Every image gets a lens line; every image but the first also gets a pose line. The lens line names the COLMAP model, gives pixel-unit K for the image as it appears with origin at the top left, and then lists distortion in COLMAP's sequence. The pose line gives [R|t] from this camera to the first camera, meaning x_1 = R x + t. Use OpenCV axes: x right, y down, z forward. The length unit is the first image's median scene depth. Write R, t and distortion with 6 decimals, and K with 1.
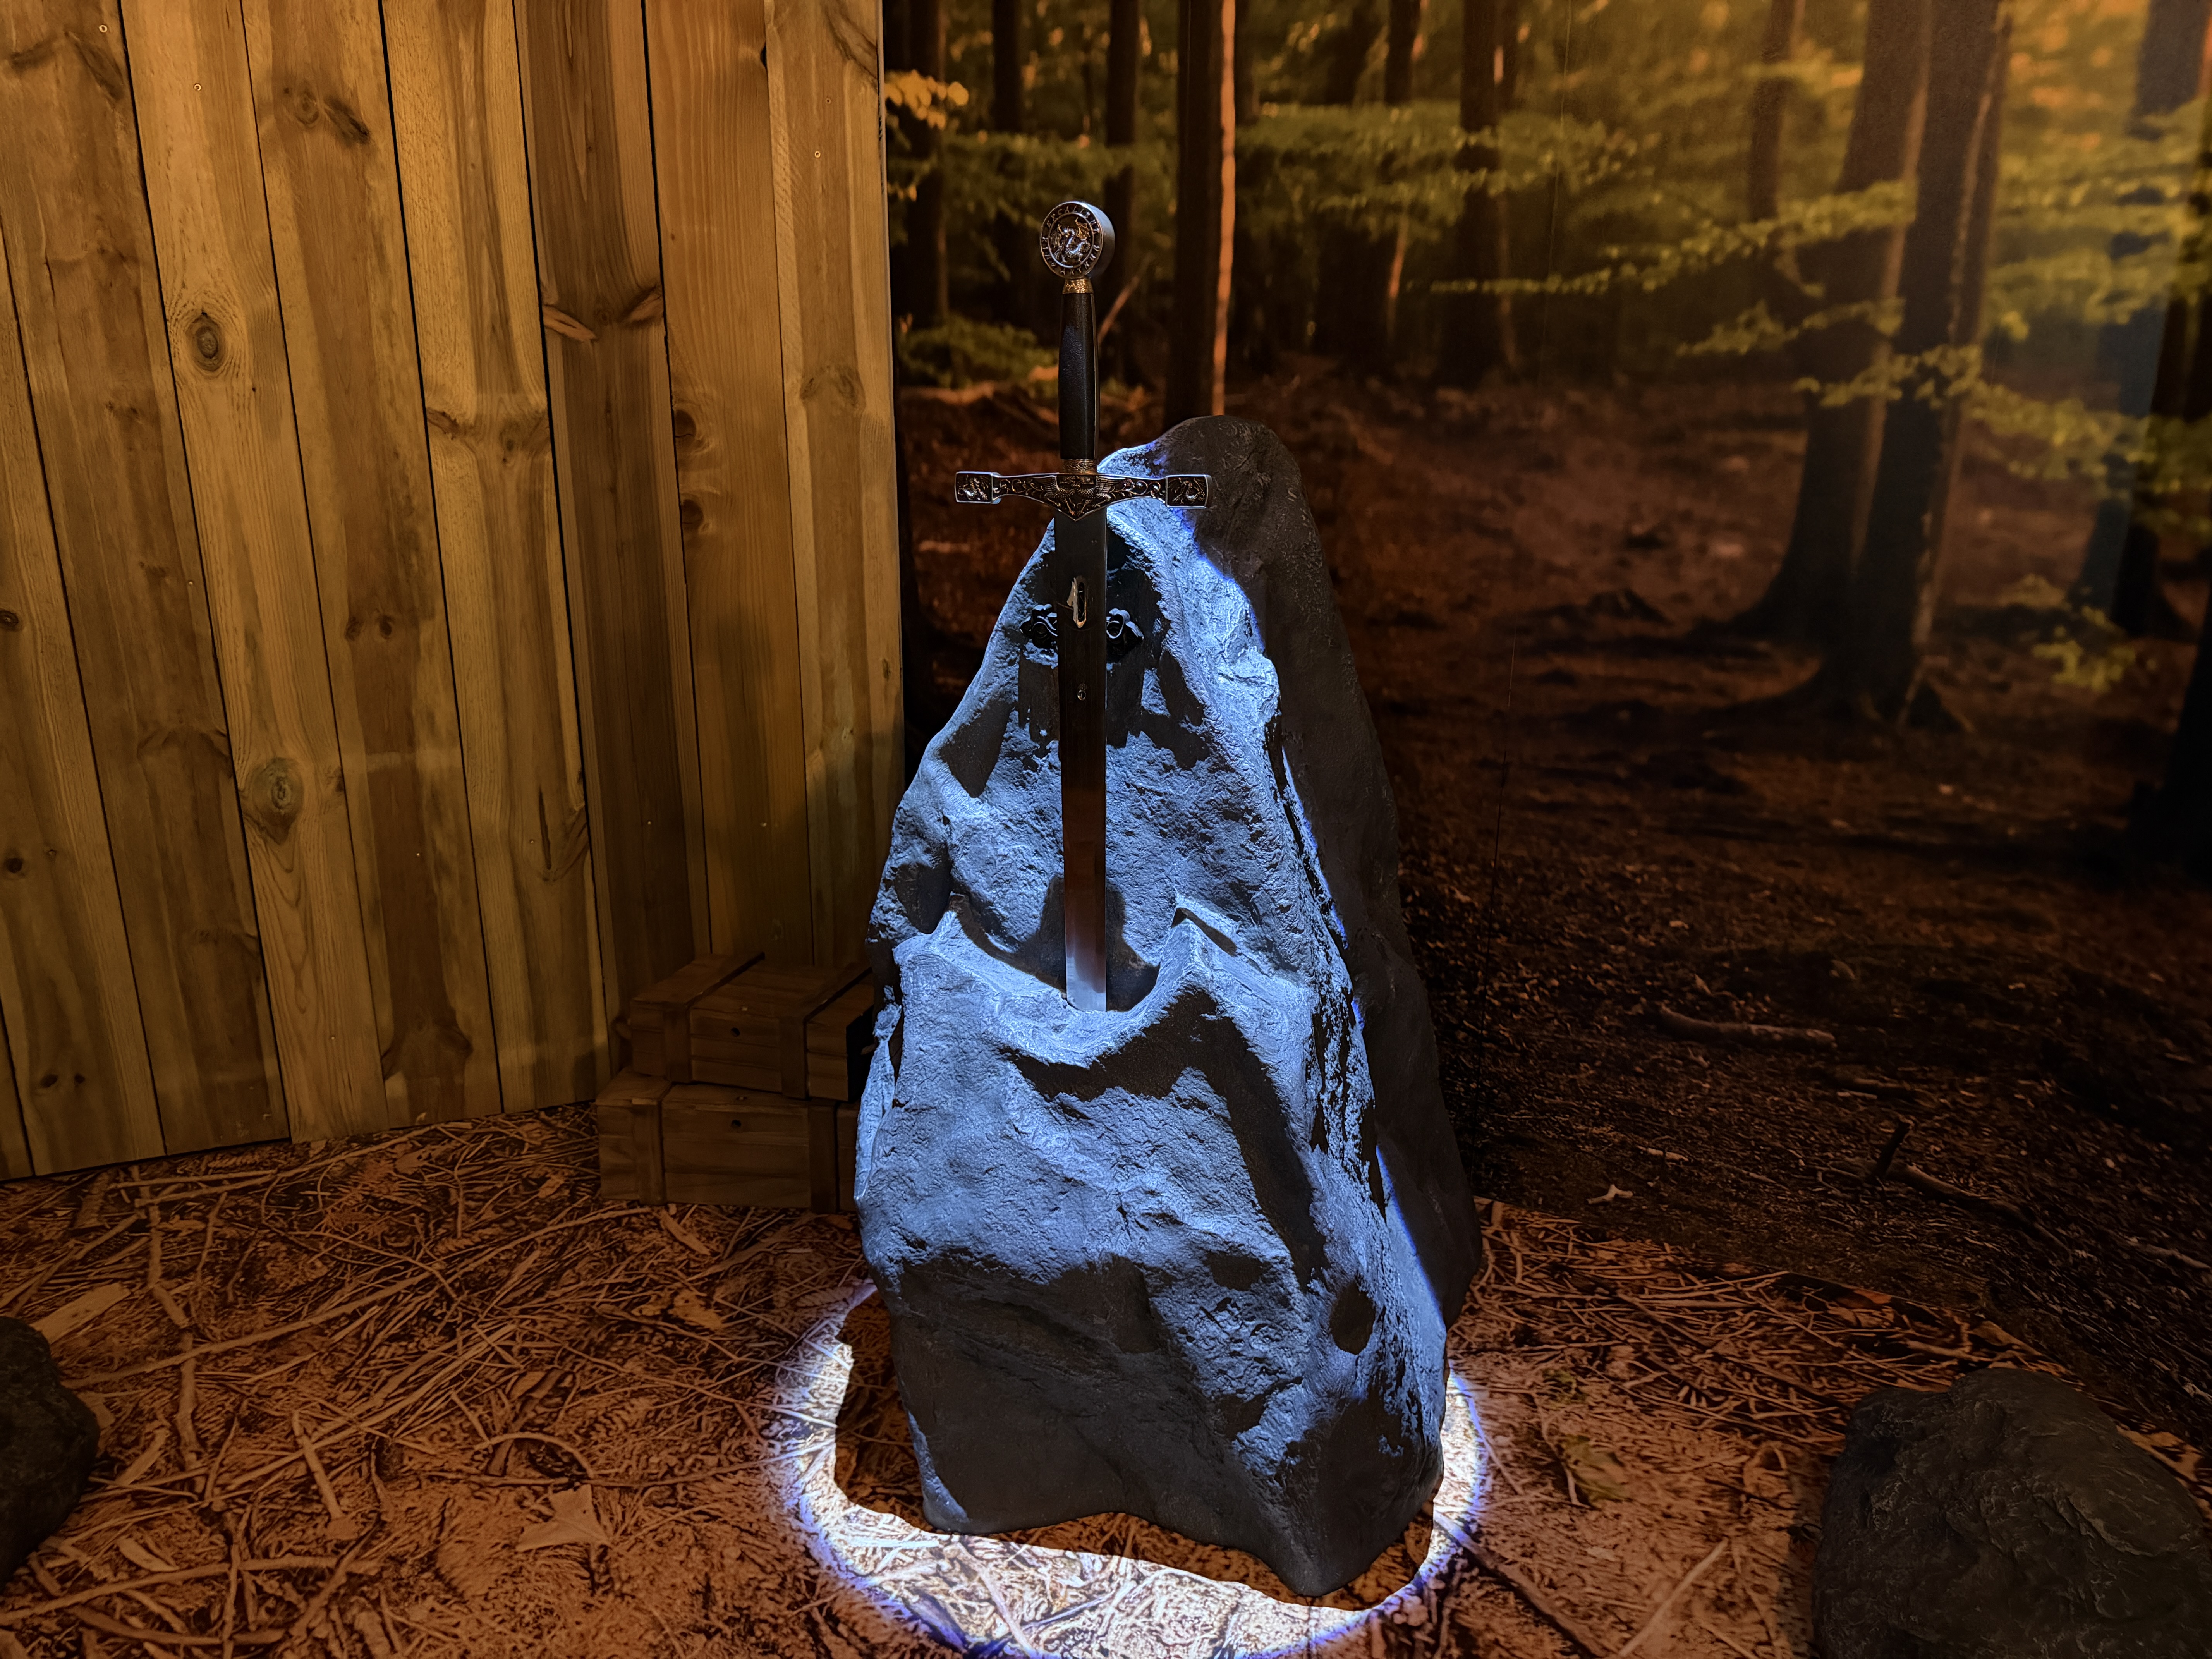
lens RADIAL K [[1599.5, 0, 1107.5], [0, 1599.5, 830.8], [0, 0, 1]] dist [0.001478, -0.010806]
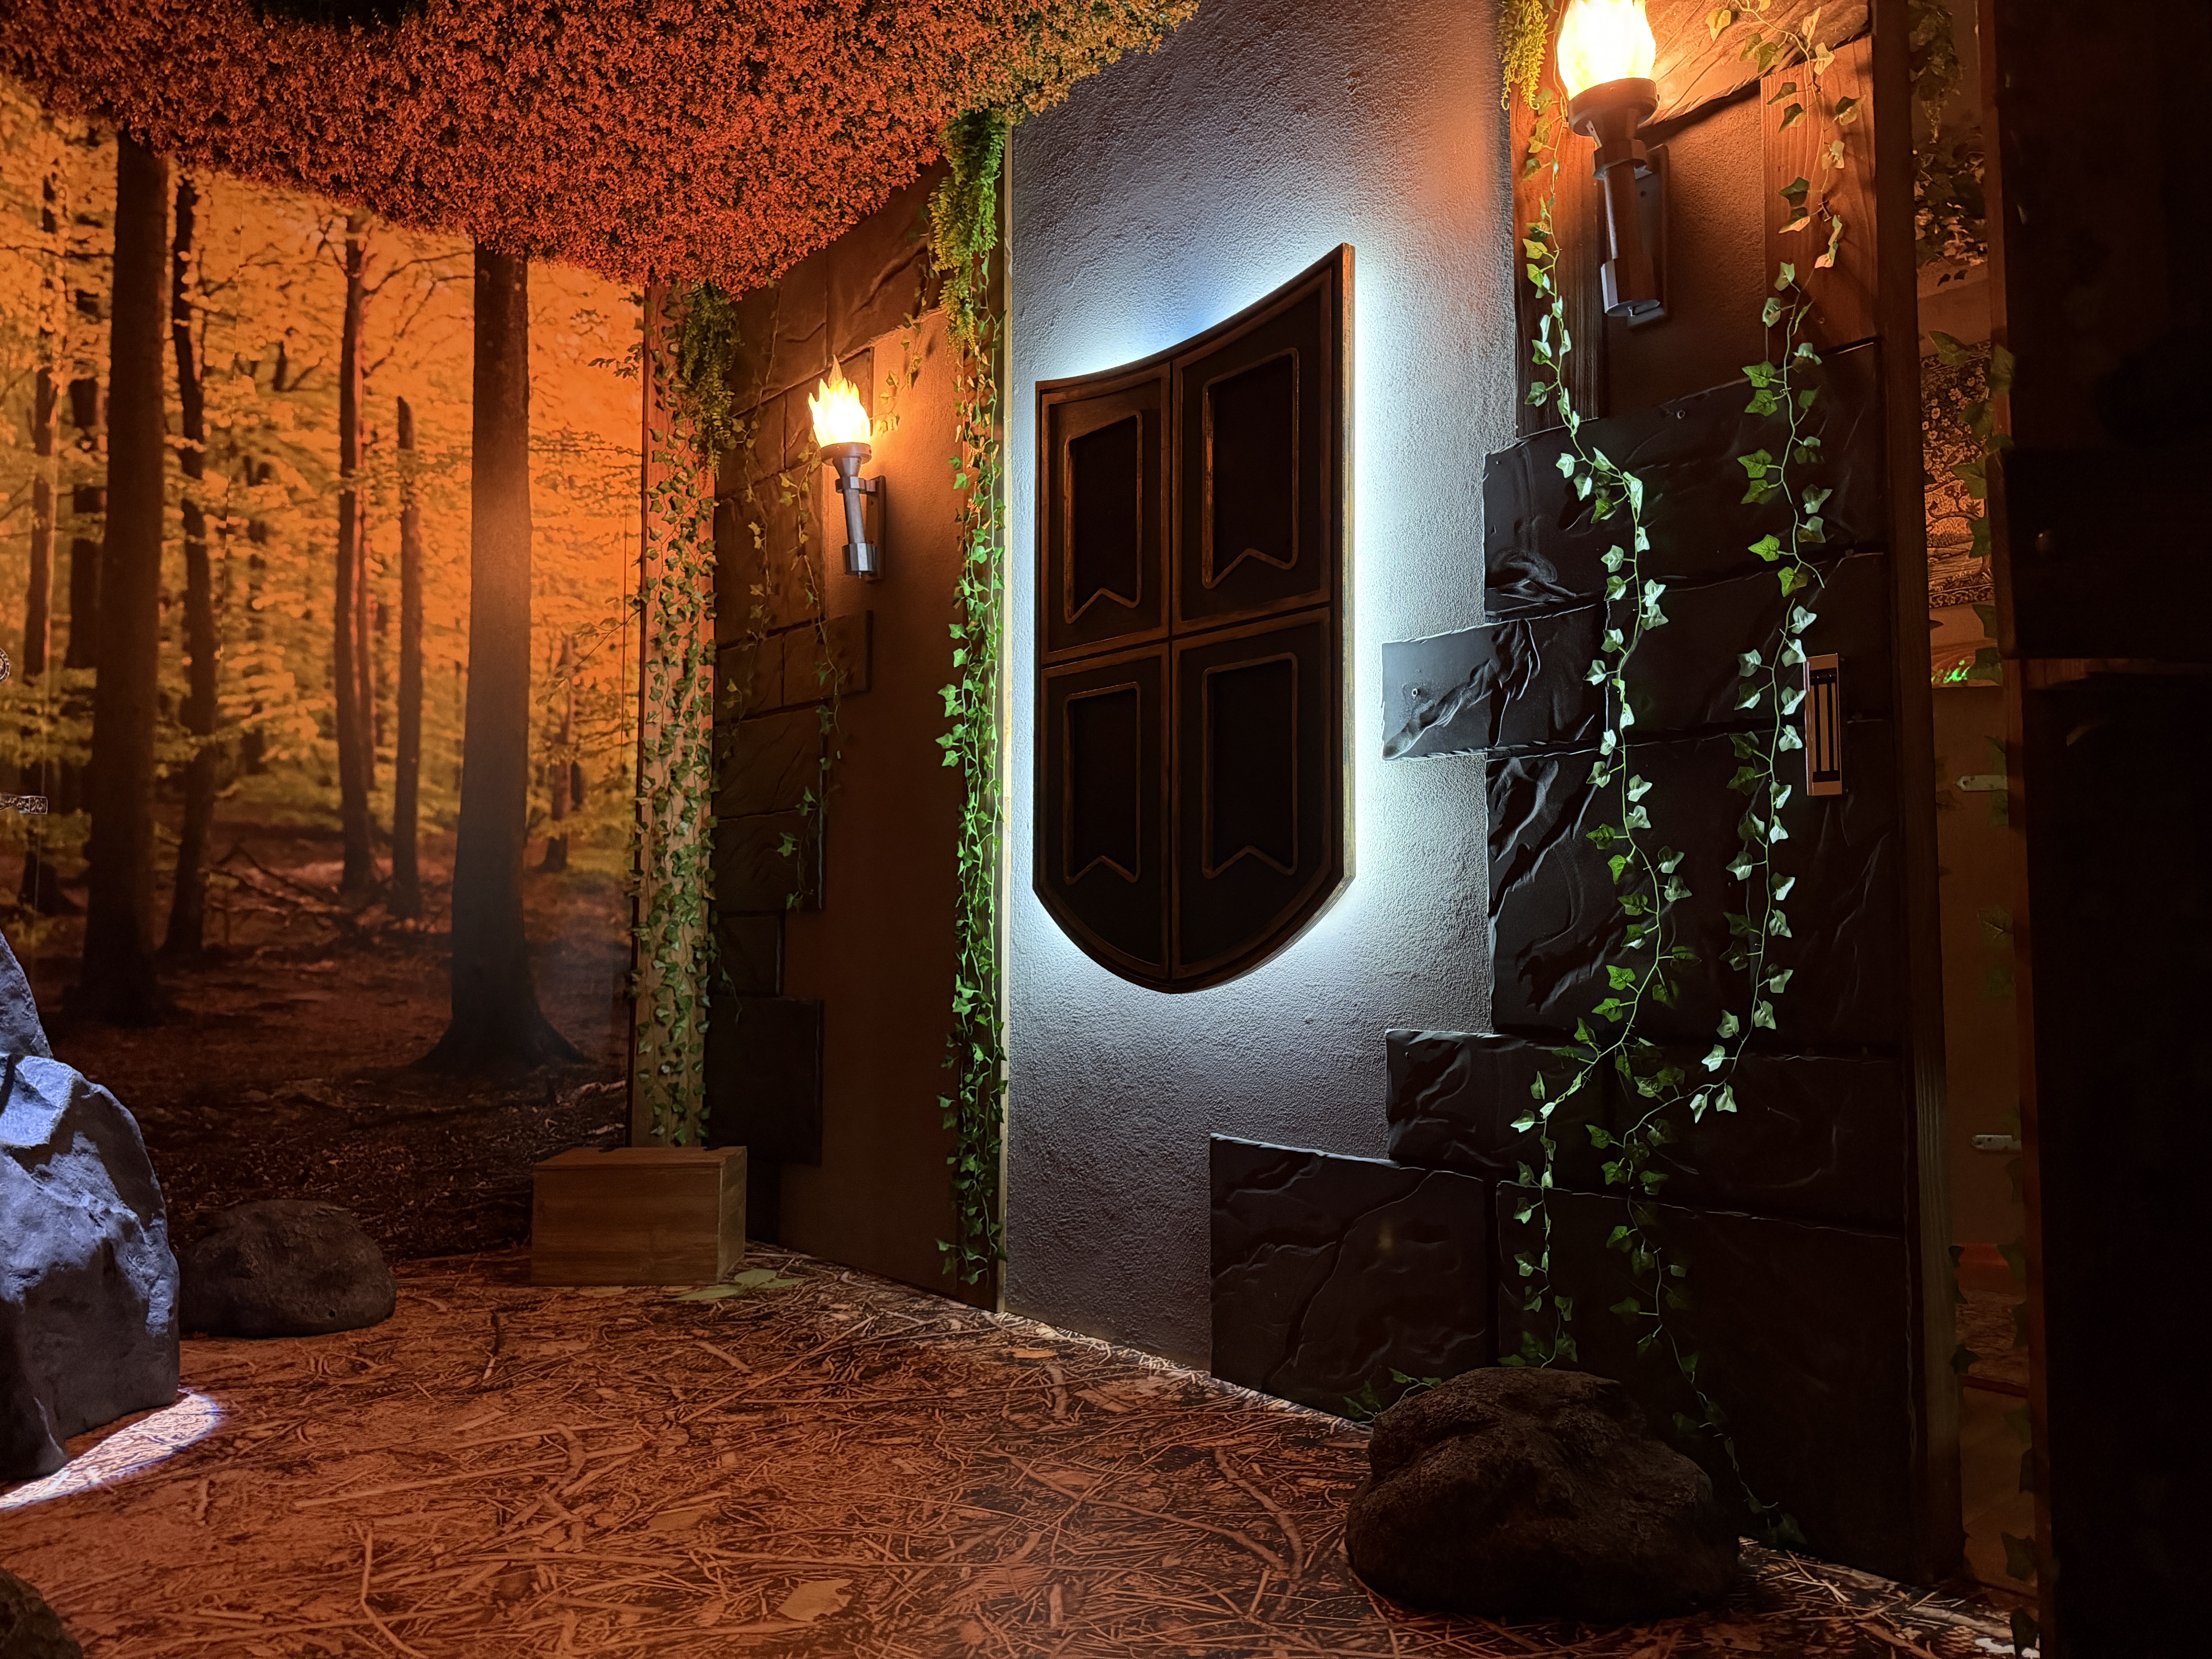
lens RADIAL K [[1599.5, 0, 1105.6], [0, 1599.5, 832.3], [0, 0, 1]] dist [0.001478, -0.010806]
pose [[-0.328430, 0.058408, 0.942721, -1.843400], [0.247436, 0.968550, 0.026195, 0.059323], [-0.911542, 0.241866, -0.332553, 0.443571]]
